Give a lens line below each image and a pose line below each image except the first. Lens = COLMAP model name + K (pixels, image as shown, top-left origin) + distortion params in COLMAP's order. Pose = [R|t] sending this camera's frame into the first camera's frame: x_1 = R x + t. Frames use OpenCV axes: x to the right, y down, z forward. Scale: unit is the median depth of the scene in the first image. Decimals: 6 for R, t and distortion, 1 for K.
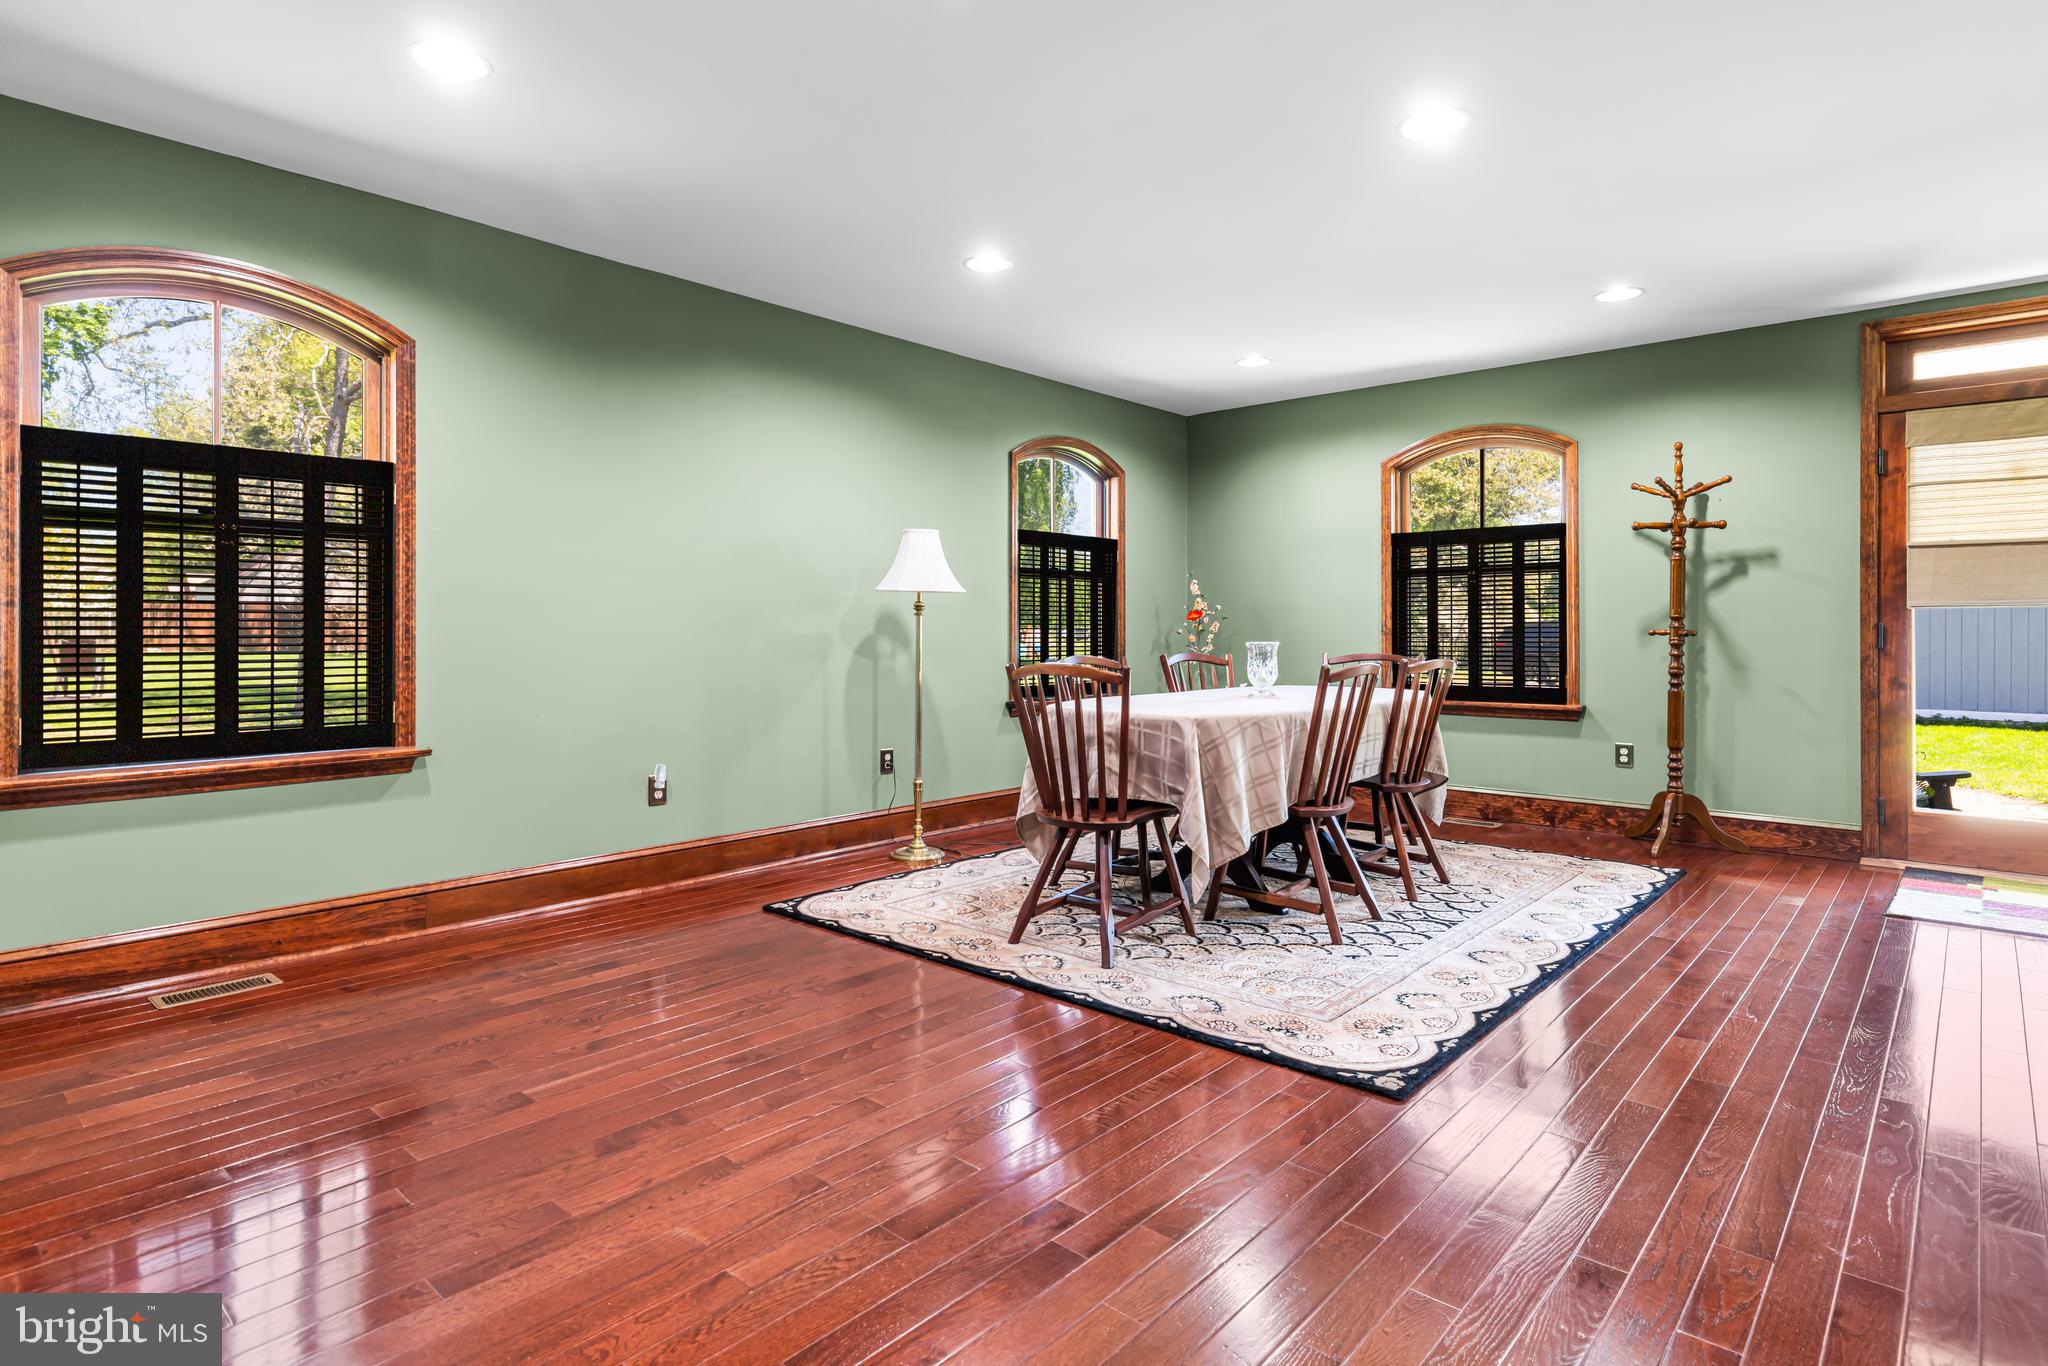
lens RADIAL K [[1066.5, 0, 987.4], [0, 1066.5, 624.8], [0, 0, 1]] dist [0.003080, 0.000179]
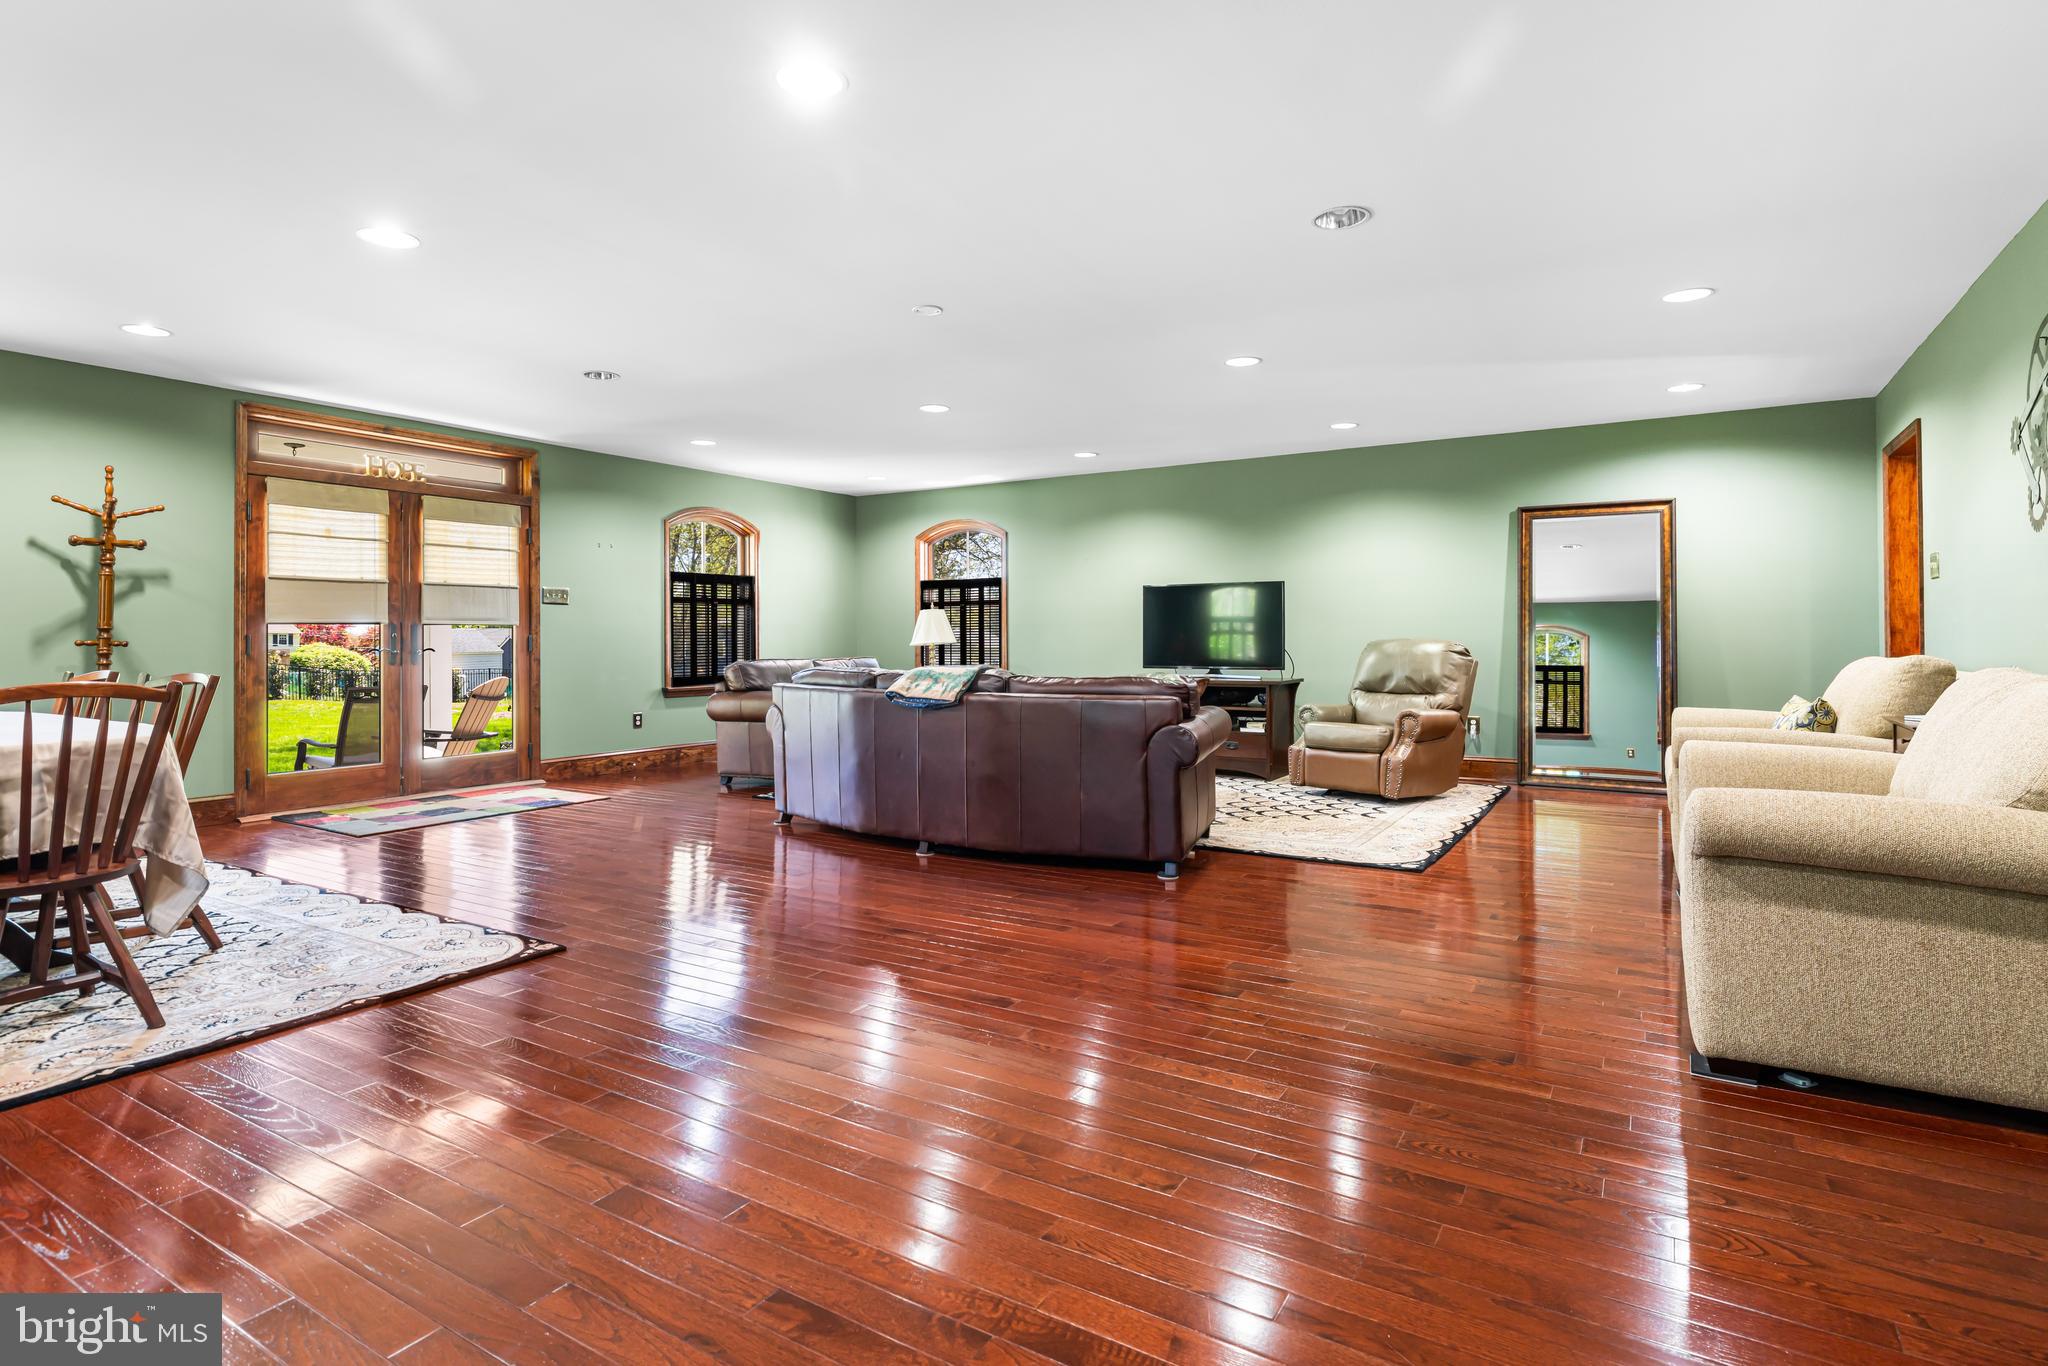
lens RADIAL K [[1066.5, 0, 1021.3], [0, 1066.5, 622.1], [0, 0, 1]] dist [0.003080, 0.000179]
pose [[-0.194401, 0.014382, 0.980817, -0.625627], [-0.001250, 0.999888, -0.014909, 0.000939], [-0.980921, -0.004125, -0.194361, 0.334662]]
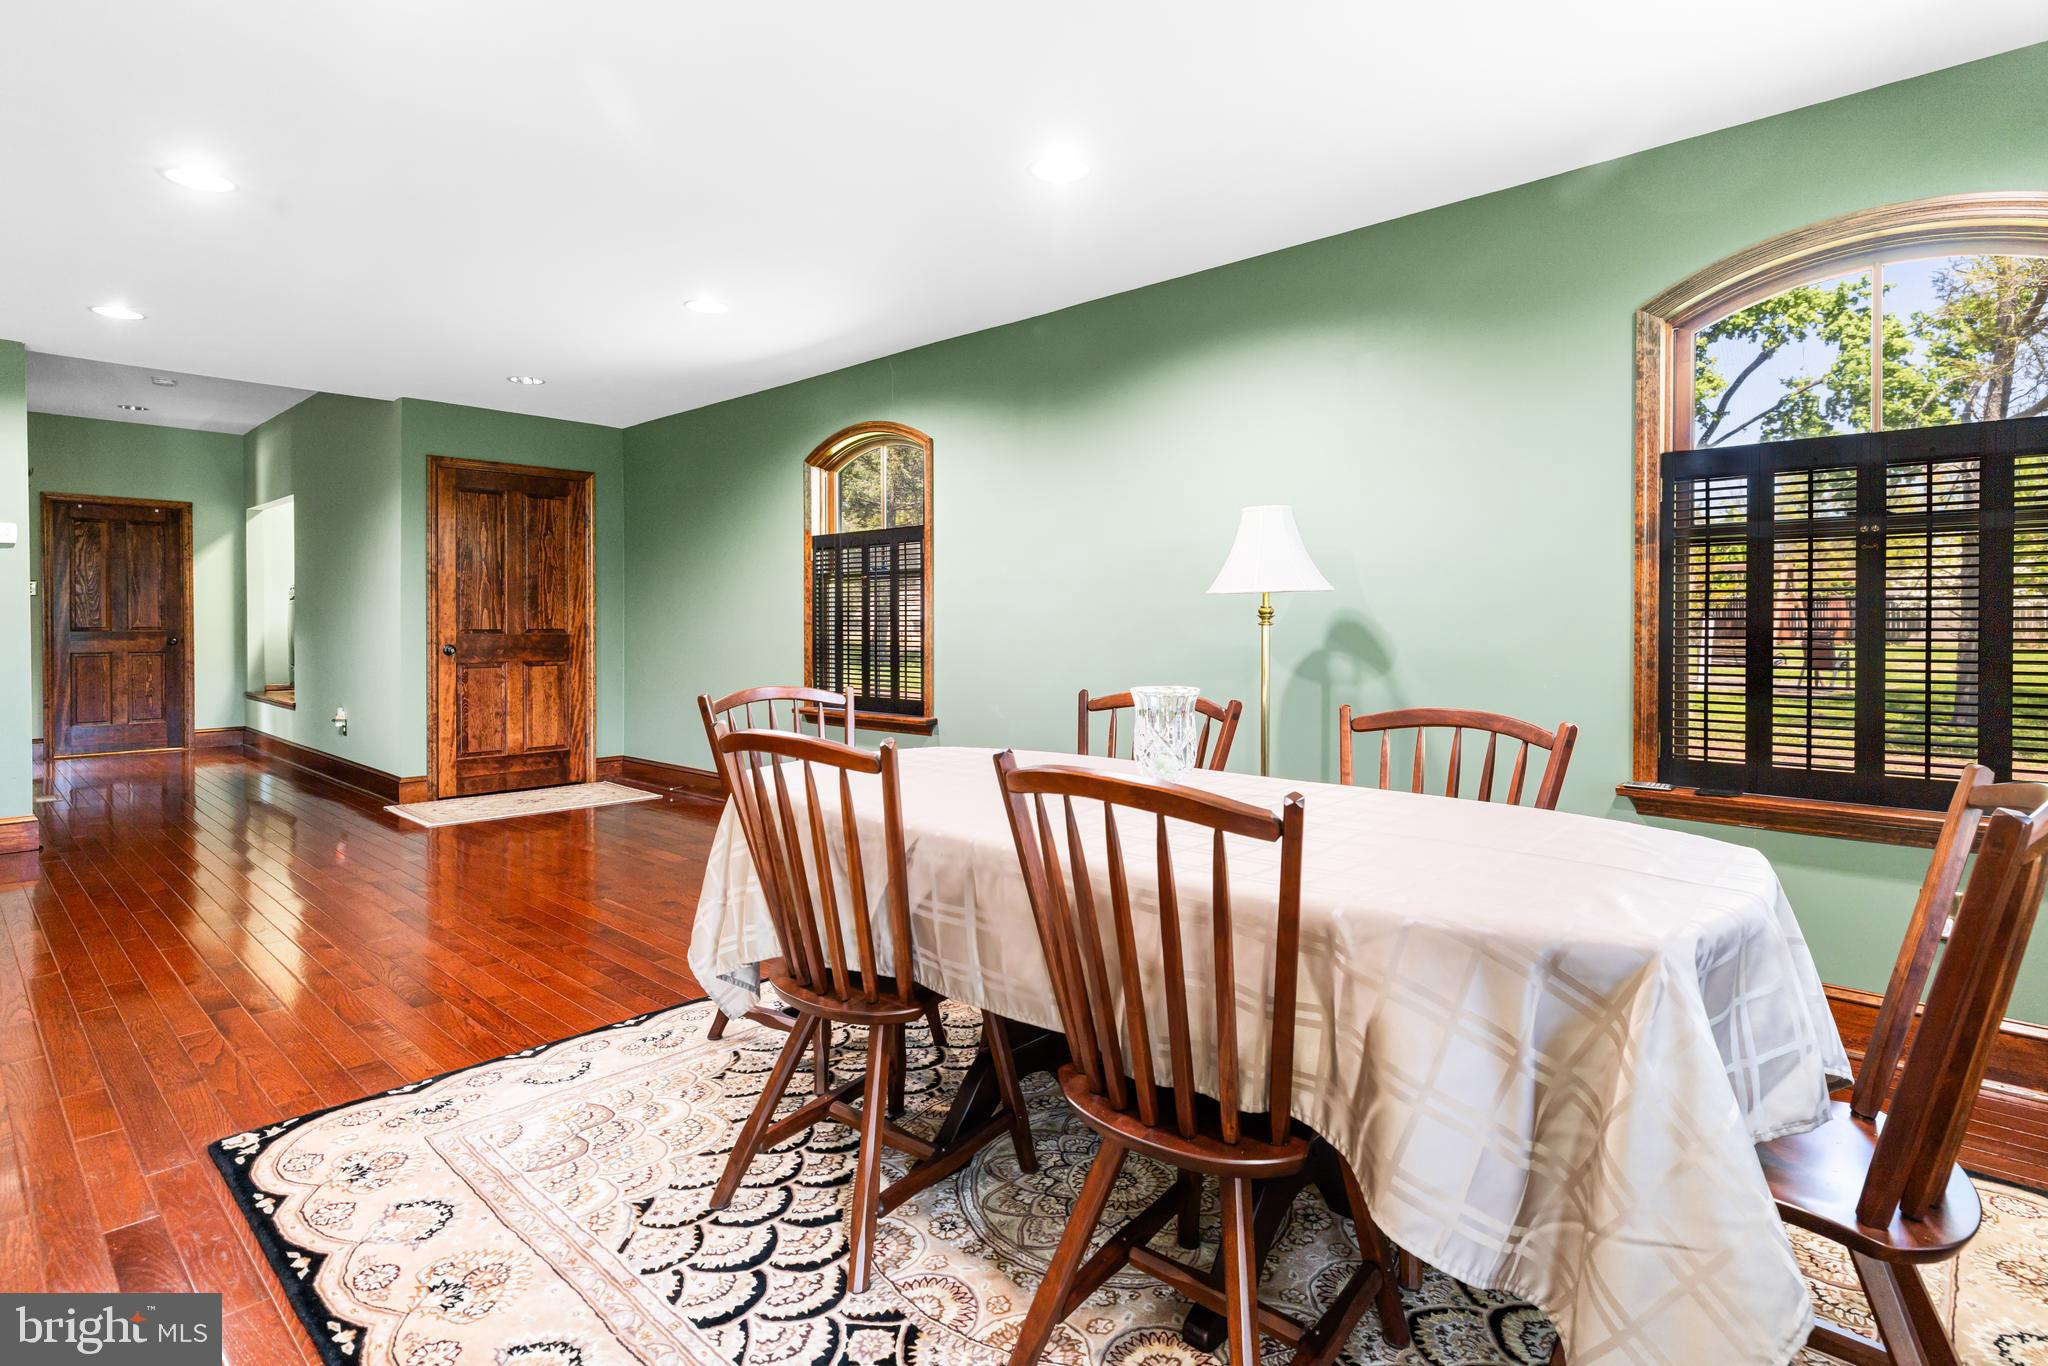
lens RADIAL K [[1013.0, 0, 1019.1], [0, 1013.0, 632.8], [0, 0, 1]] dist [-0.000196, -0.002252]
pose [[0.009421, 0.005824, -0.999939, 0.658610], [0.004434, 0.999973, 0.005866, -0.008986], [0.999946, -0.004489, 0.009395, 0.872742]]
